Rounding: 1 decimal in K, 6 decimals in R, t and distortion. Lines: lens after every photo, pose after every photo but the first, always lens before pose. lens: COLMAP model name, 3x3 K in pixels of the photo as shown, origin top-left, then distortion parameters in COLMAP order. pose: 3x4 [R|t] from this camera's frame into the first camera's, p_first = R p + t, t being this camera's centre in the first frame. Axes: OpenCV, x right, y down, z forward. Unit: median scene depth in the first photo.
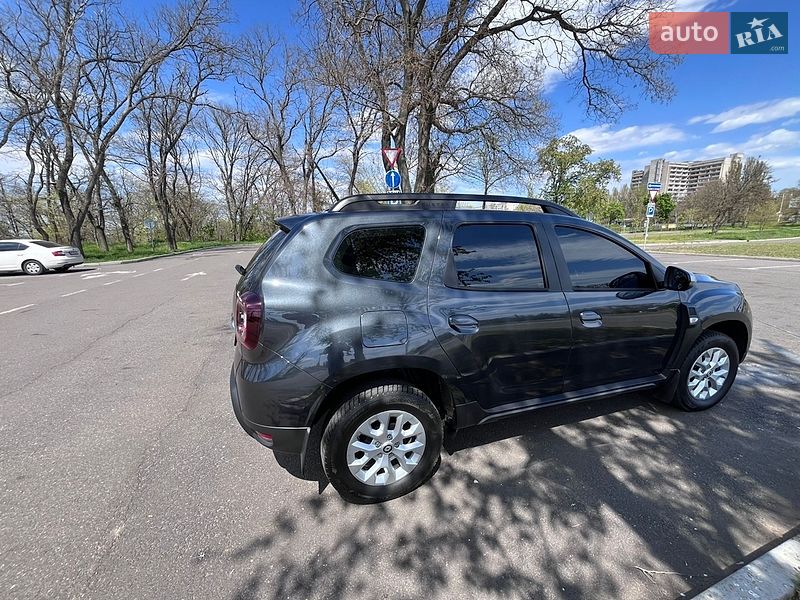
lens RADIAL K [[320.9, 0, 401.9], [0, 320.9, 299.9], [0, 0, 1]] dist [-0.001386, -0.000228]
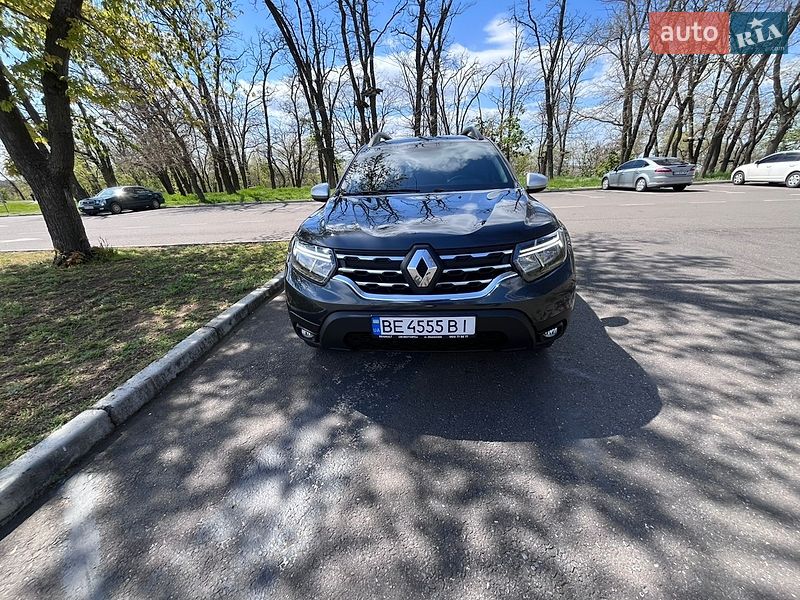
lens RADIAL K [[323.3, 0, 400.4], [0, 323.3, 298.9], [0, 0, 1]] dist [-0.001522, -0.000024]
pose [[-0.396235, 0.368550, -0.840933, 1.709612], [-0.142806, 0.880016, 0.452967, -0.281011], [0.906976, 0.299571, -0.296062, 1.537743]]
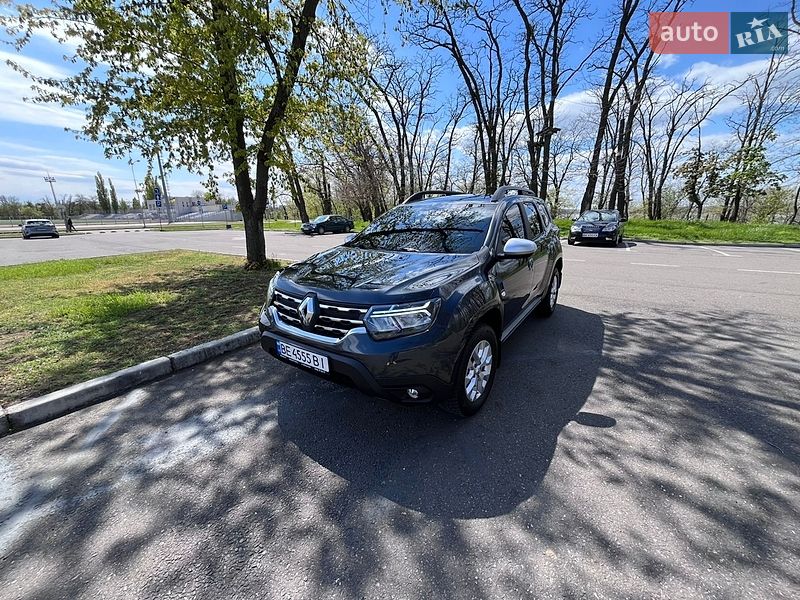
lens RADIAL K [[323.0, 0, 400.3], [0, 323.0, 298.6], [0, 0, 1]] dist [-0.001635, -0.000174]
pose [[-0.803618, 0.183348, -0.566199, 1.416468], [-0.098291, 0.897410, 0.430108, -0.459766], [0.586972, 0.401295, -0.703154, 2.071511]]
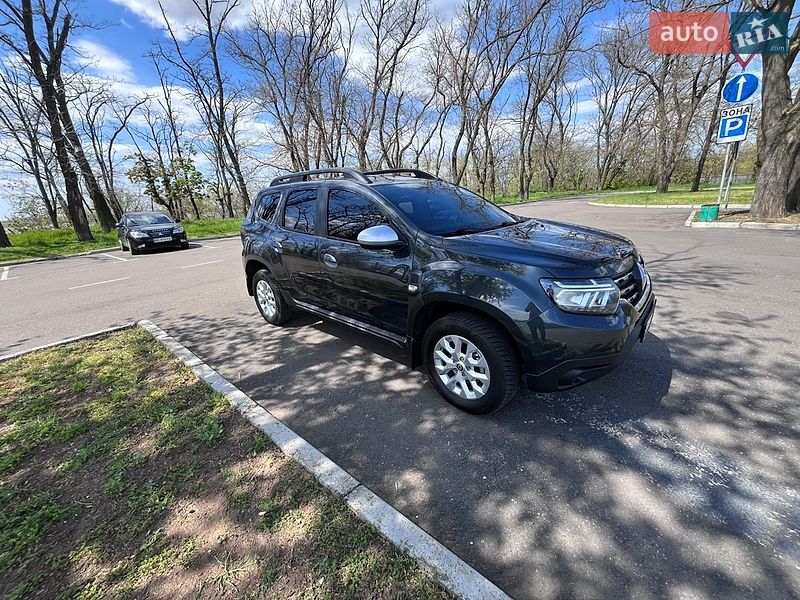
lens RADIAL K [[323.3, 0, 400.4], [0, 323.3, 298.9], [0, 0, 1]] dist [-0.001522, -0.000024]
pose [[0.488270, 0.256590, -0.834119, 1.534668], [-0.132897, 0.966513, 0.219523, -0.098096], [0.862514, 0.003666, 0.506020, 0.456328]]
